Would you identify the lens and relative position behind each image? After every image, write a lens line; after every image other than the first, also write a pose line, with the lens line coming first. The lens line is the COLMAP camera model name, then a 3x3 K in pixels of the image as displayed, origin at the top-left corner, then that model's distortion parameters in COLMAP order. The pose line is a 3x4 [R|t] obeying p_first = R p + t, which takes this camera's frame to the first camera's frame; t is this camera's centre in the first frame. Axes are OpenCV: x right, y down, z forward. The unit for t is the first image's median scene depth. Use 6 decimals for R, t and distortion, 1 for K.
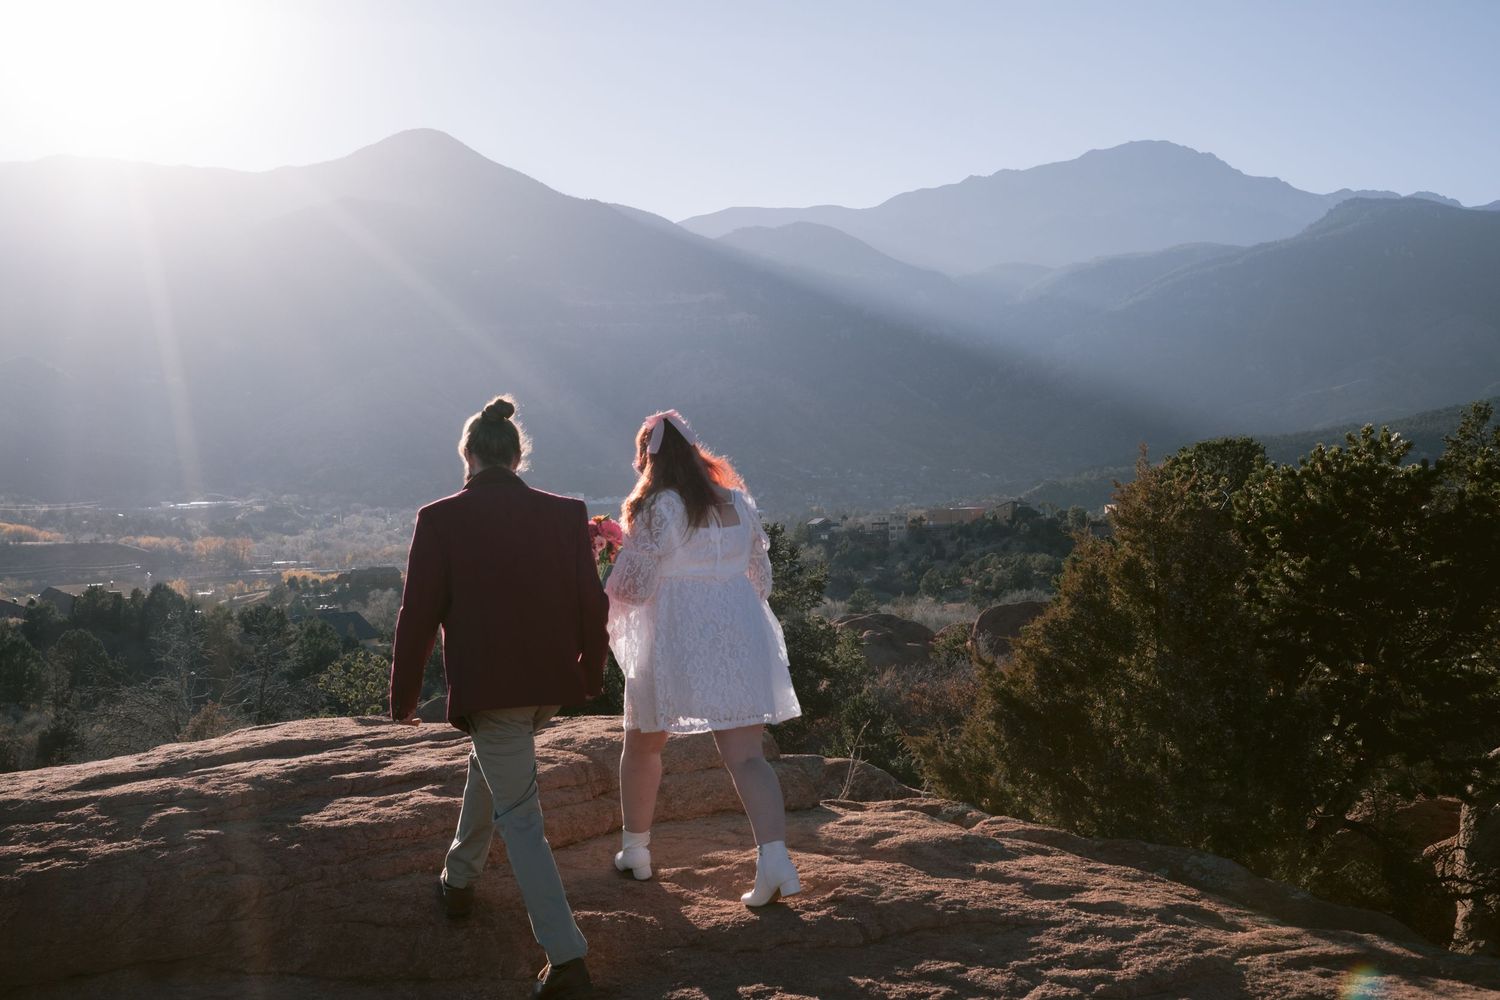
lens RADIAL K [[2154.9, 0, 730.1], [0, 2154.9, 498.3], [0, 0, 1]] dist [0.110858, 0.000000]
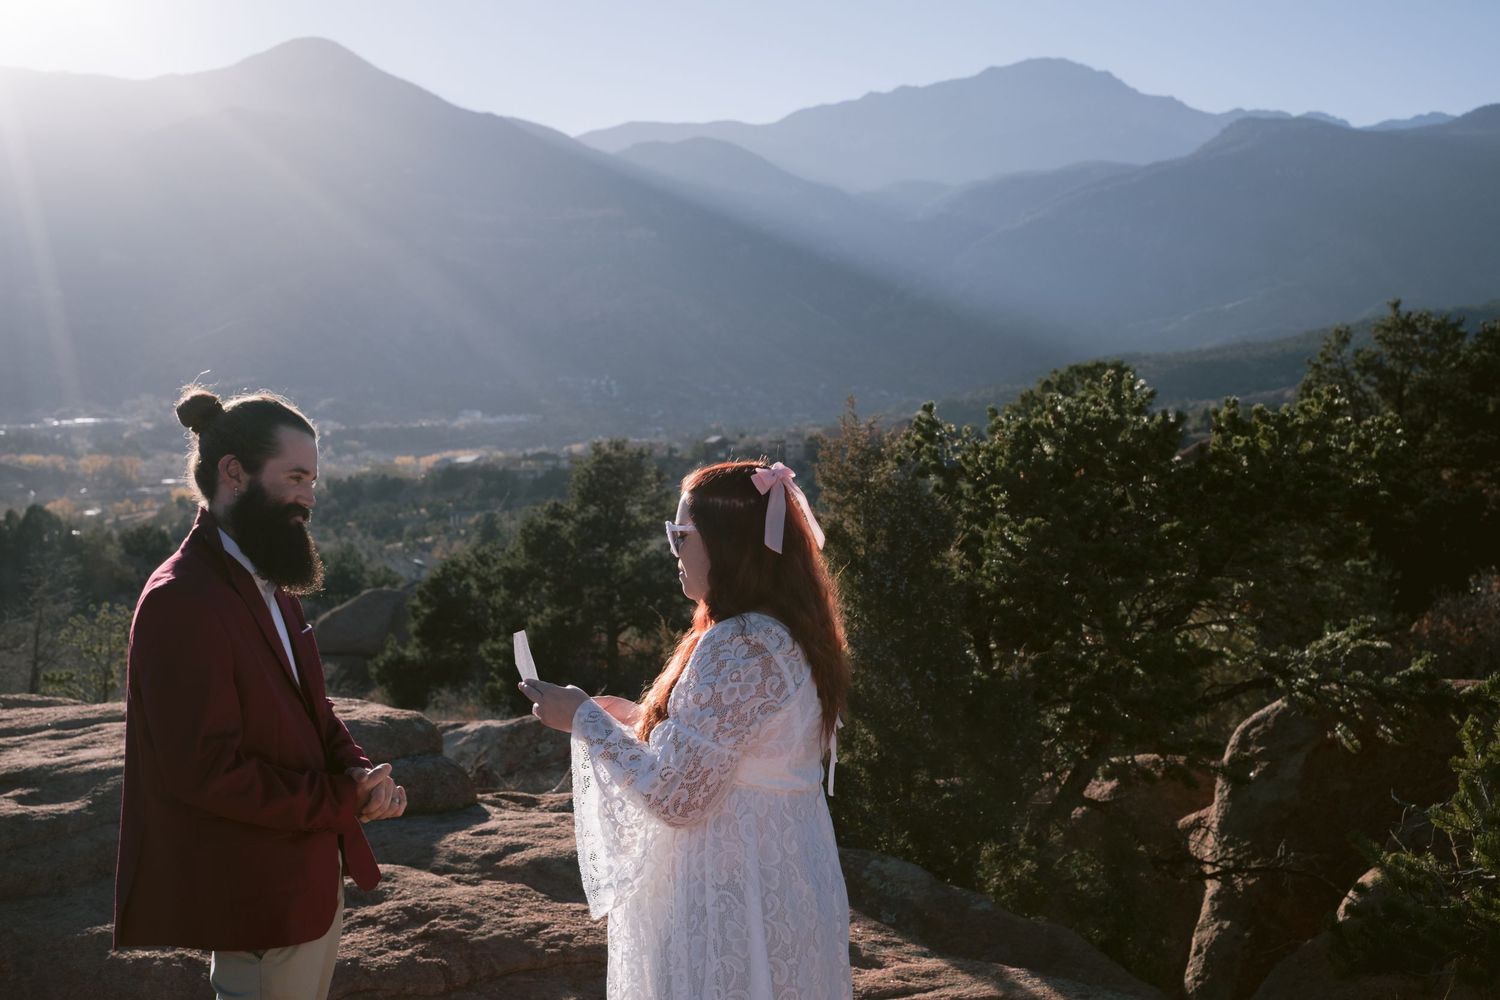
lens RADIAL K [[2154.9, 0, 752.1], [0, 2154.9, 504.7], [0, 0, 1]] dist [0.110858, 0.000000]
pose [[0.998408, -0.002777, 0.056344, 0.081718], [0.000458, 0.999154, 0.041132, -0.013857], [-0.056411, -0.041041, 0.997564, 0.084694]]
